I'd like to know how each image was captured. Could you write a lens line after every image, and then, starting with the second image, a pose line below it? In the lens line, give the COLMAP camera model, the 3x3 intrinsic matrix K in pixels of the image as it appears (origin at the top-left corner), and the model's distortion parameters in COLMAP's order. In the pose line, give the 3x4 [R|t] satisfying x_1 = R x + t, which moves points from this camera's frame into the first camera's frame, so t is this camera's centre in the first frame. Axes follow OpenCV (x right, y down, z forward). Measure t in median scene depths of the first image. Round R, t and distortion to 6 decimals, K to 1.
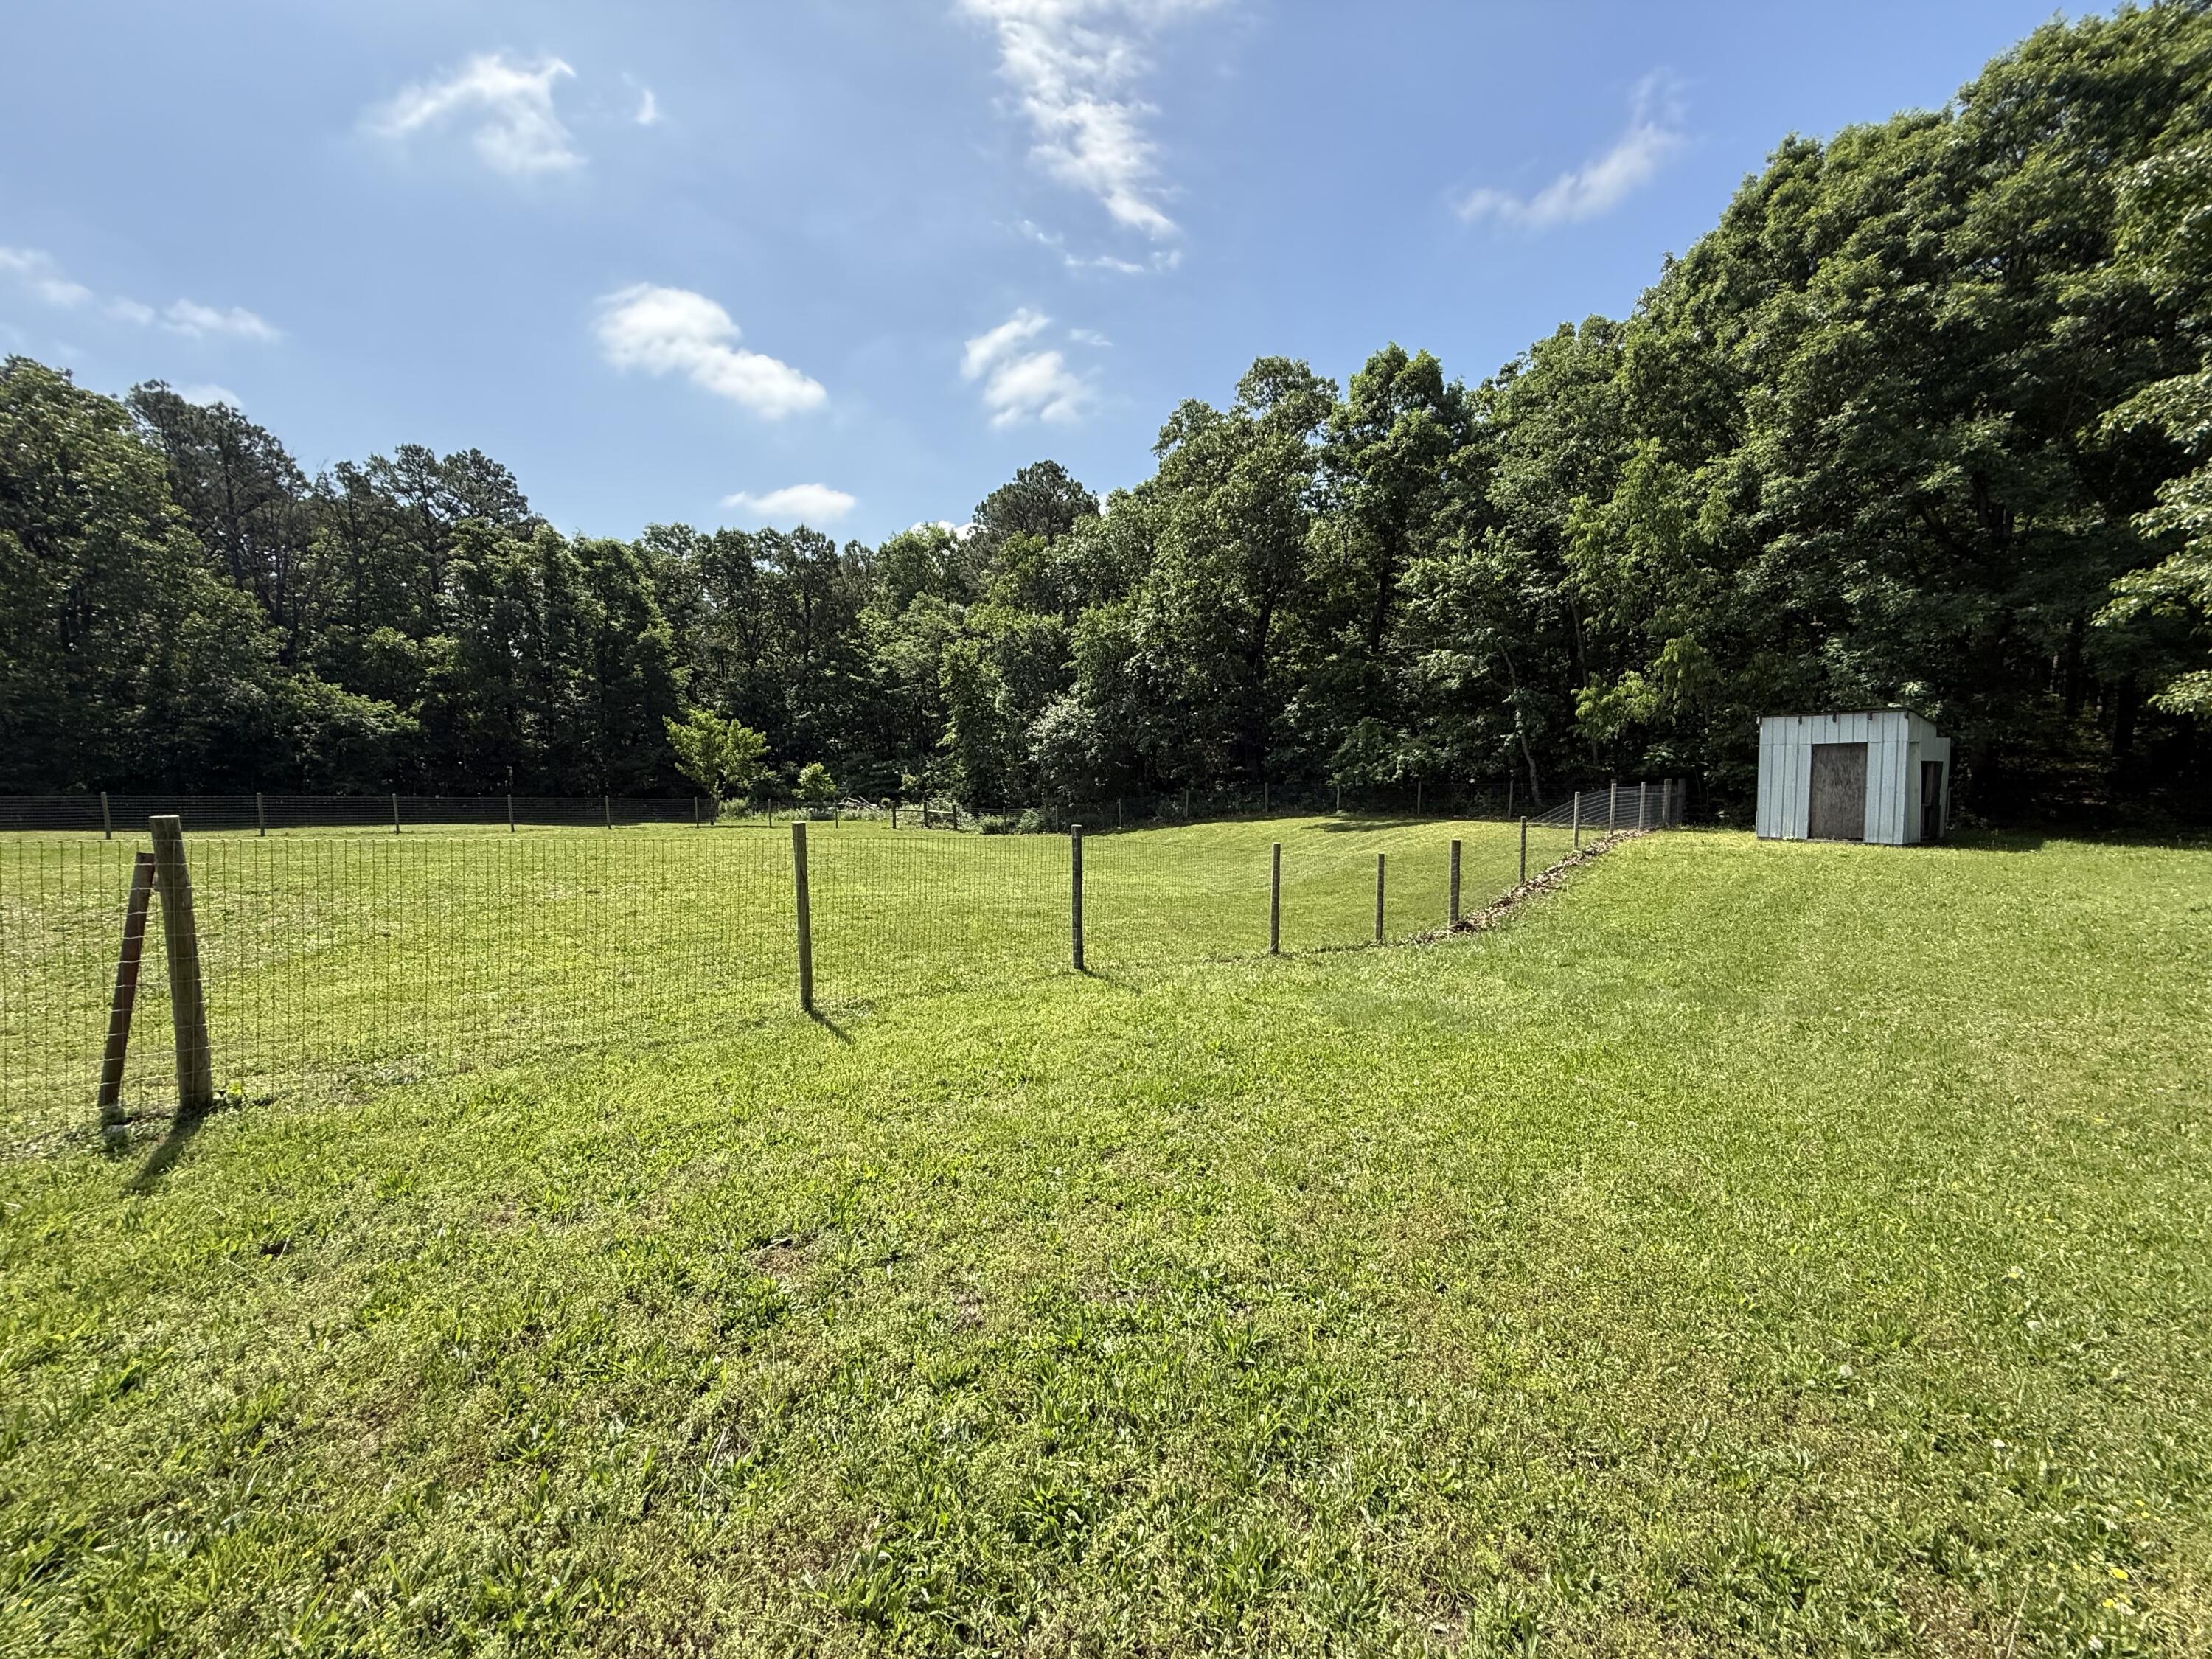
lens RADIAL K [[884.8, 0, 1106.1], [0, 884.8, 822.8], [0, 0, 1]] dist [0.000417, 0.000552]
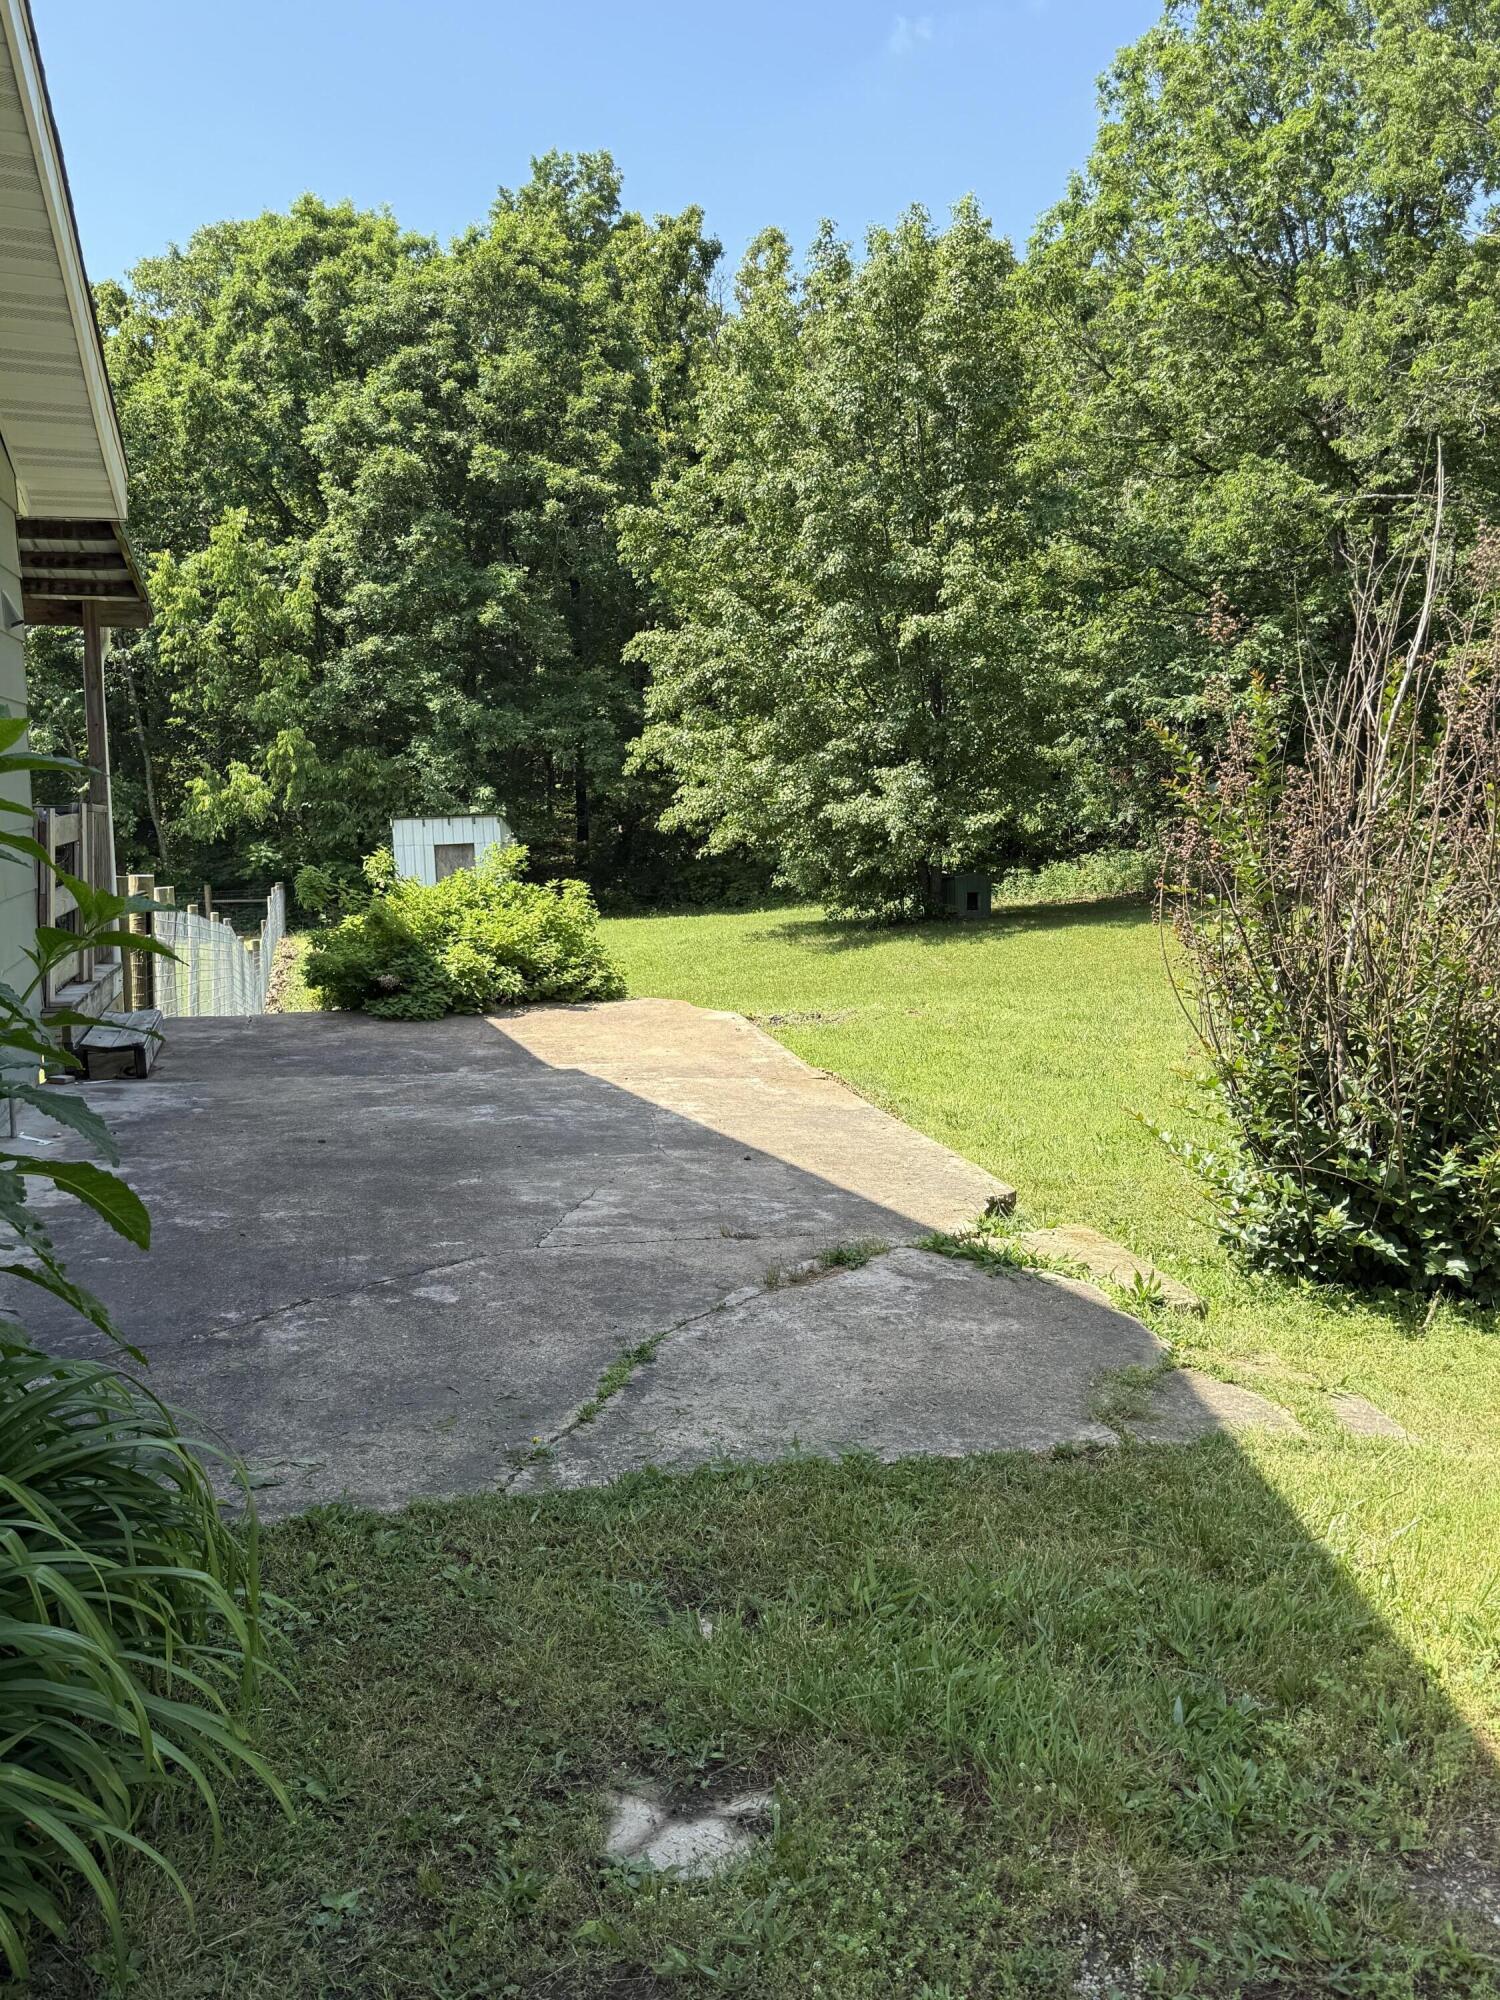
lens RADIAL K [[1737.5, 0, 758.5], [0, 1737.5, 1002.8], [0, 0, 1]] dist [0.017636, -0.026912]
pose [[0.542593, -0.090204, 0.835138, -0.364942], [0.082176, 0.995149, 0.054096, 0.011496], [-0.835967, 0.039276, 0.547373, -0.234452]]
